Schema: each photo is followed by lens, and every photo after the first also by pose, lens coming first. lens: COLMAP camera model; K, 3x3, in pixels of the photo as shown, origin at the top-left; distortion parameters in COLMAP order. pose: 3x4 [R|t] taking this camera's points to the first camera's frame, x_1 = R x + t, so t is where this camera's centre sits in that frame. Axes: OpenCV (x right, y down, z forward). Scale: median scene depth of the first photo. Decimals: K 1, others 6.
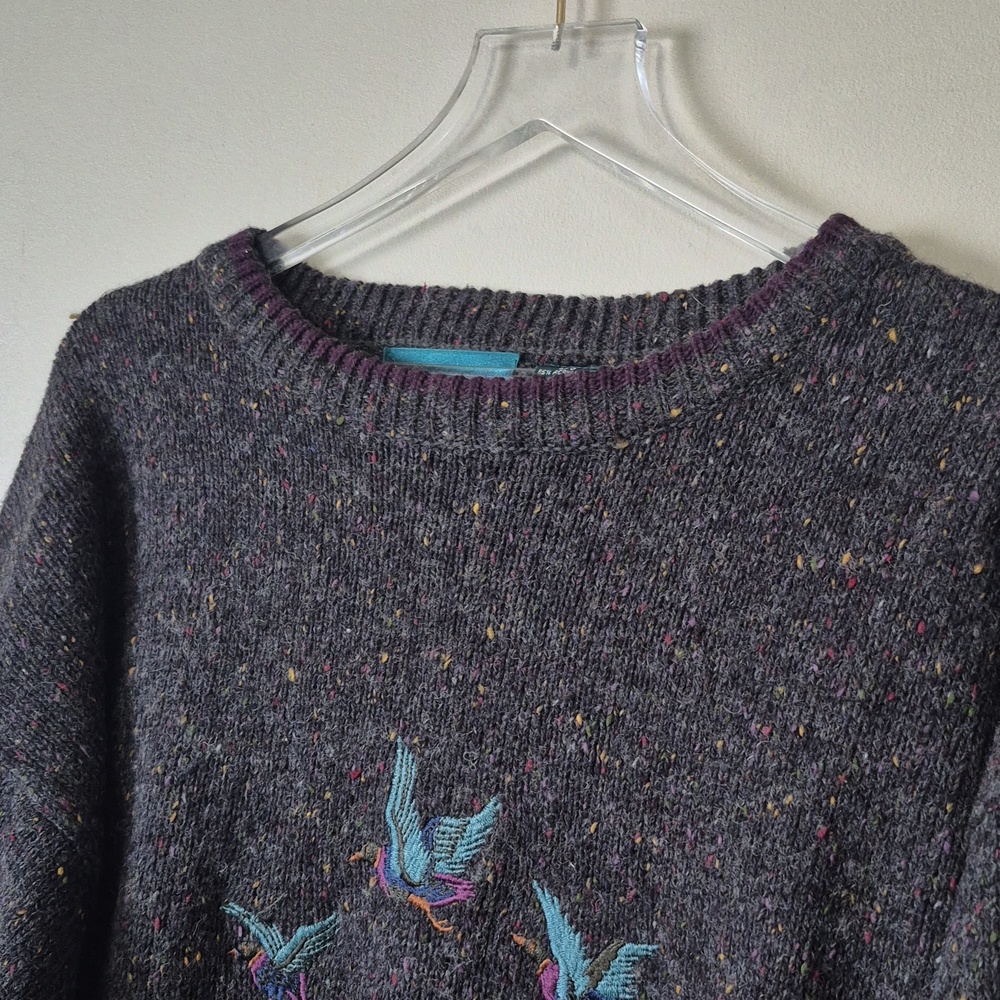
lens RADIAL K [[1498.1, 0, 500.0], [0, 1498.1, 500.0], [0, 0, 1]] dist [0.170862, -0.423123]
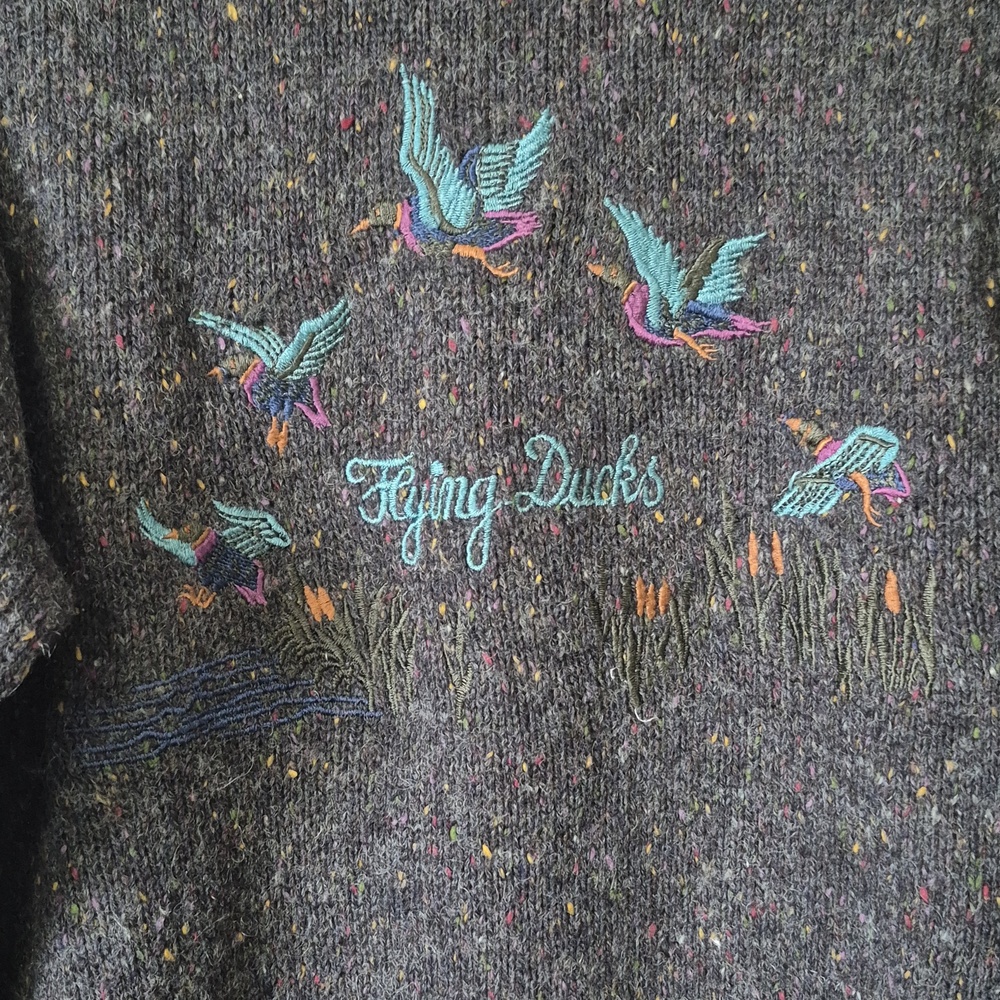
lens RADIAL K [[1498.1, 0, 500.0], [0, 1498.1, 500.0], [0, 0, 1]] dist [0.170862, -0.423123]
pose [[0.895249, -0.162676, 0.414809, -0.407239], [0.107201, 0.982261, 0.153853, 0.275087], [-0.432479, -0.093269, 0.896807, 0.230896]]
